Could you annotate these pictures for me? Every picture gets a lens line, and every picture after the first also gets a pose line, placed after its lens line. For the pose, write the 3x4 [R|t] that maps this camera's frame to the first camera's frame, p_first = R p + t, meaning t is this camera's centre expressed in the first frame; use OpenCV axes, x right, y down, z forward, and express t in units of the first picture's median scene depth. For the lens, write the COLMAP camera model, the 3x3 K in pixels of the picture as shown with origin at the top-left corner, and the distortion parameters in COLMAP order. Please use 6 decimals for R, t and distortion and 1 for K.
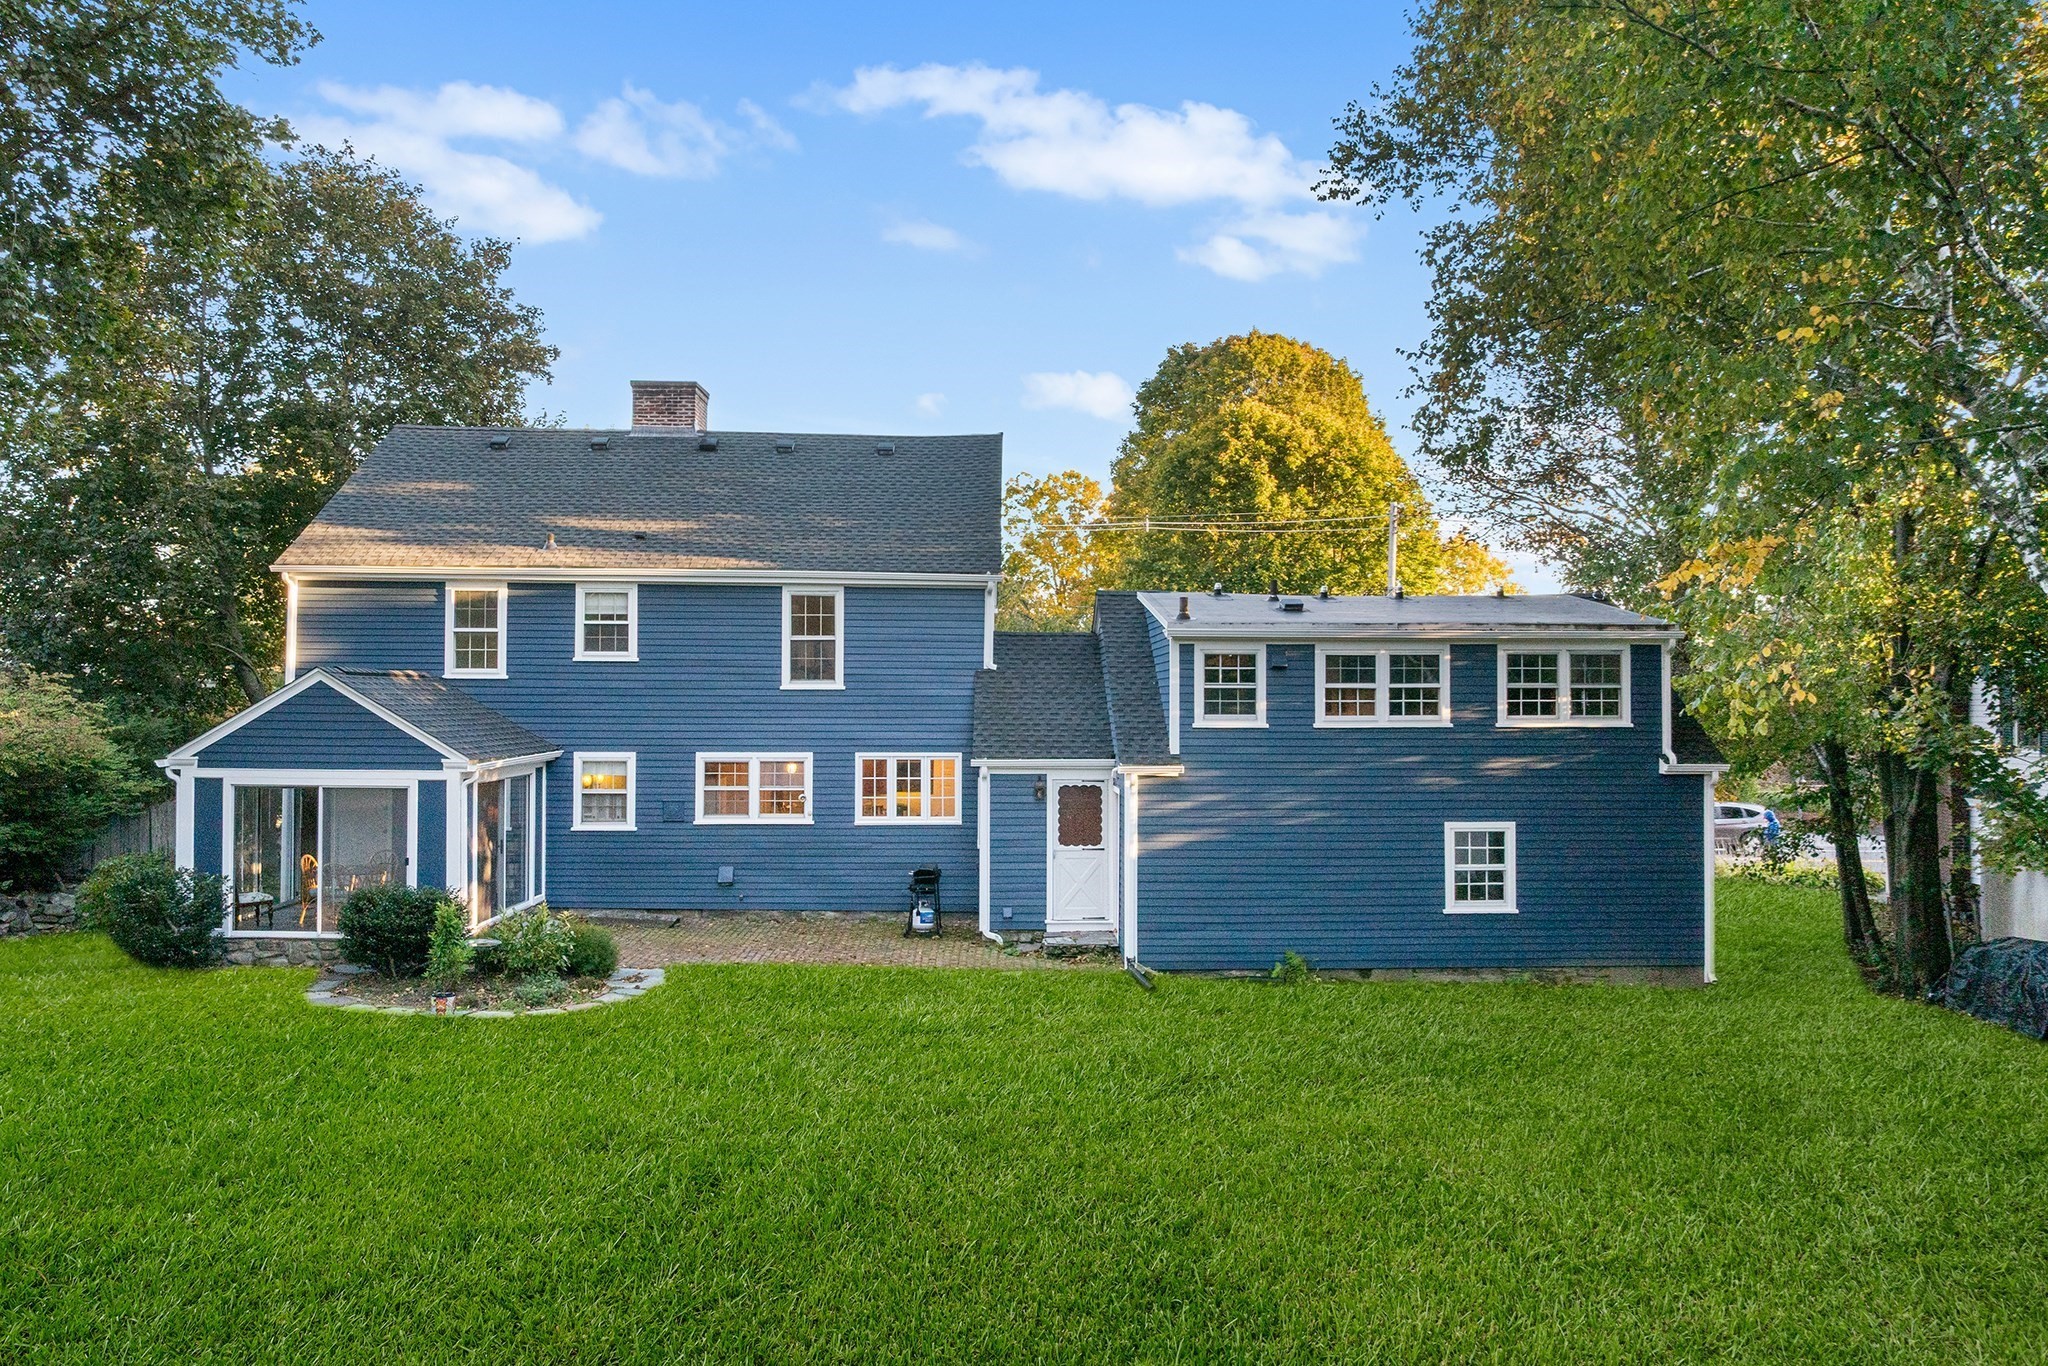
lens RADIAL K [[1485.6, 0, 1026.8], [0, 1485.6, 687.2], [0, 0, 1]] dist [-0.010706, -0.003280]
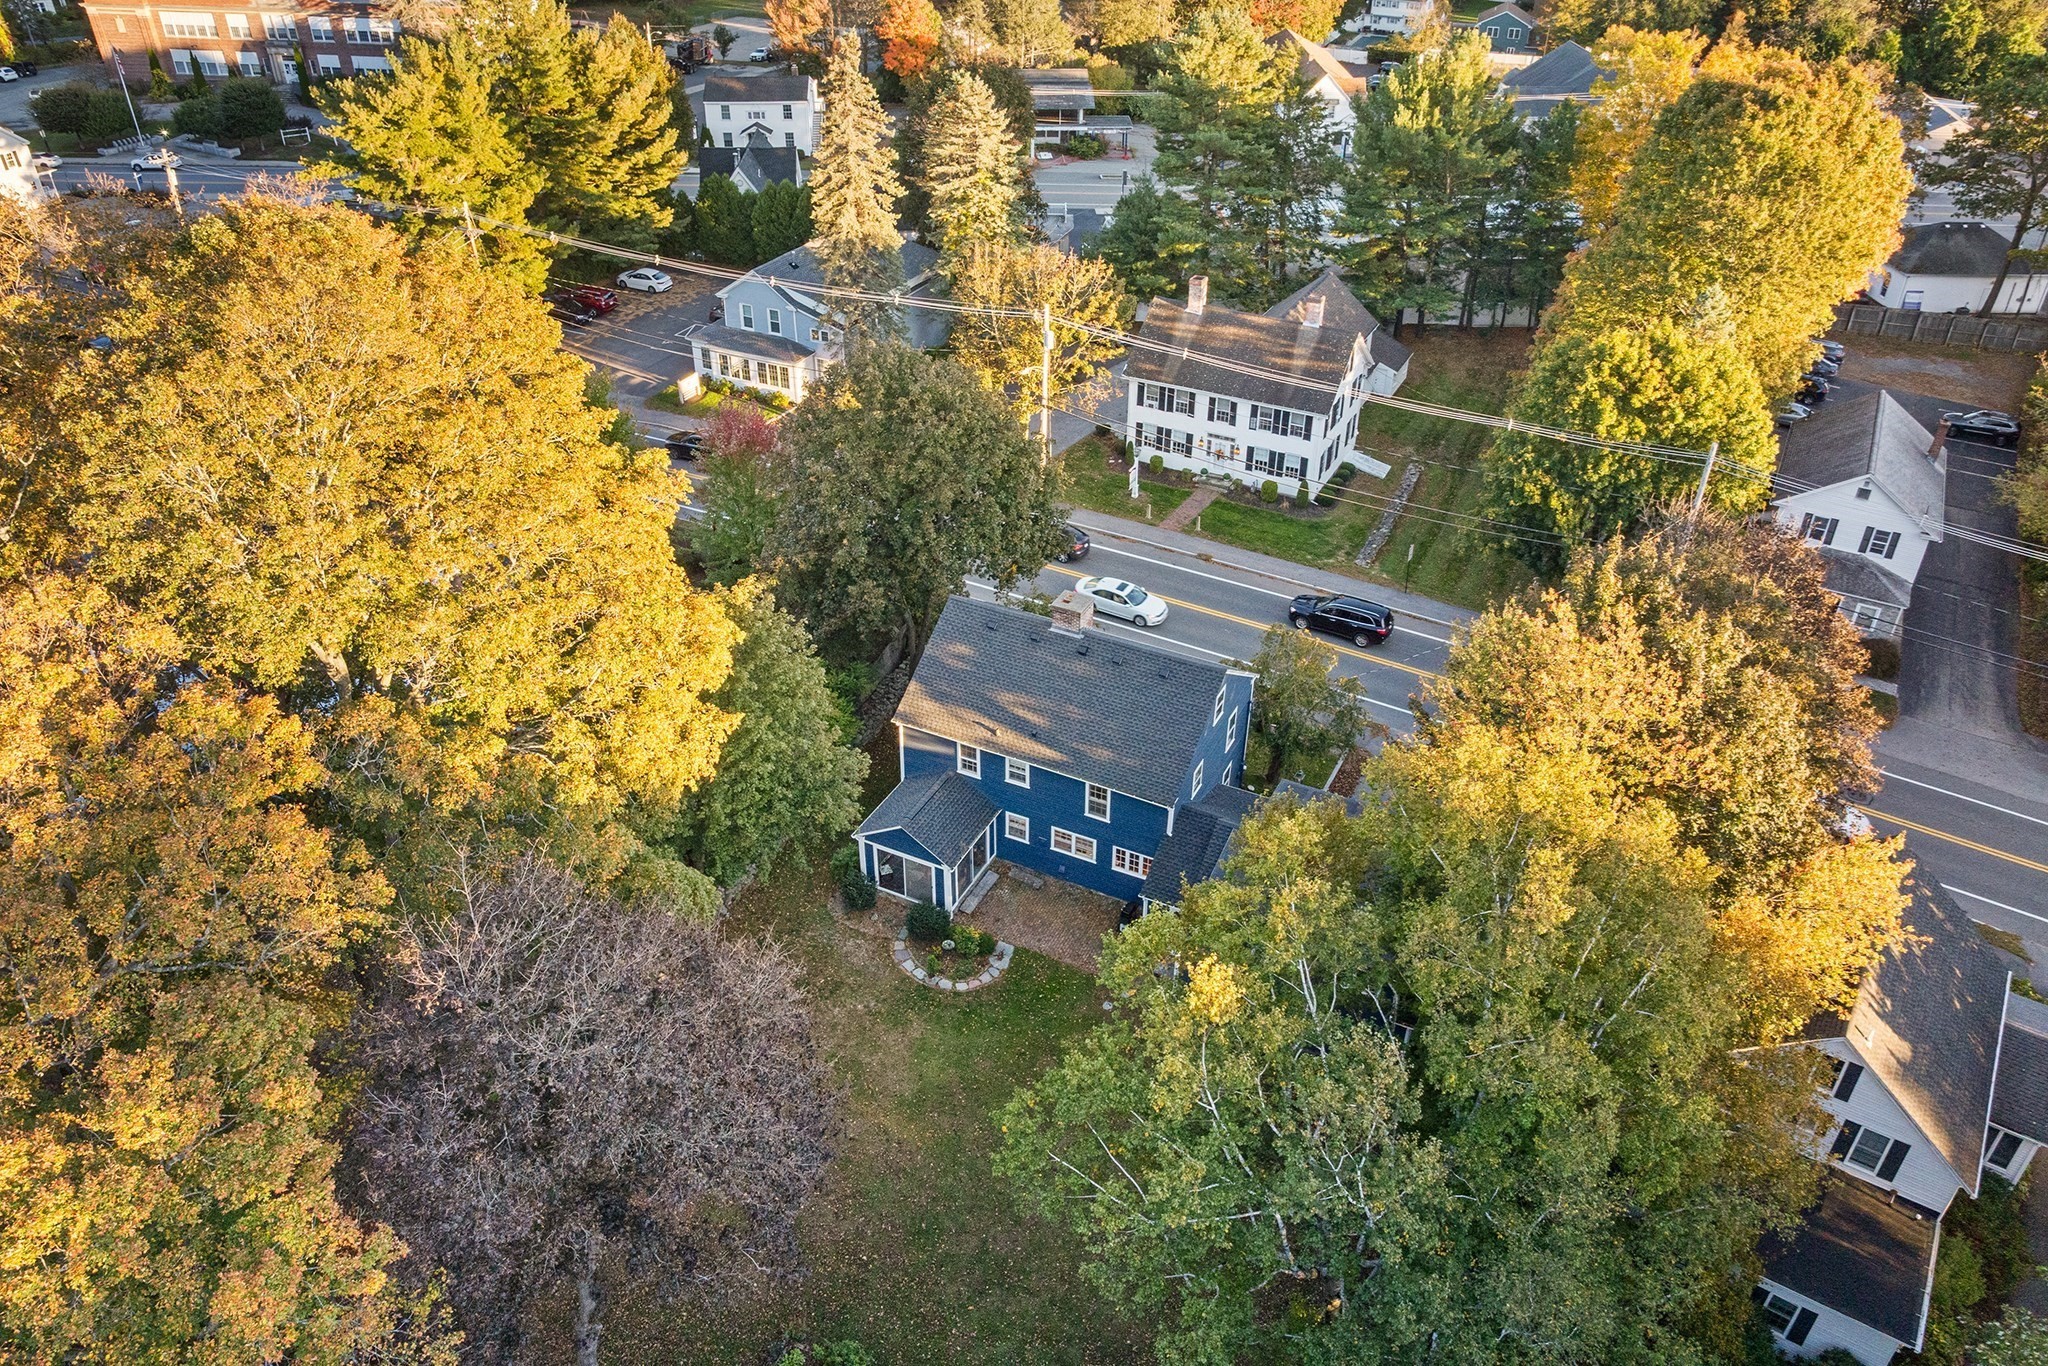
lens RADIAL K [[1485.6, 0, 1023.1], [0, 1485.6, 679.7], [0, 0, 1]] dist [-0.010706, -0.003280]
pose [[0.893767, 0.234595, -0.382291, 0.585502], [-0.011607, 0.864128, 0.503139, -1.345282], [0.448382, -0.445251, 0.775052, -0.748631]]
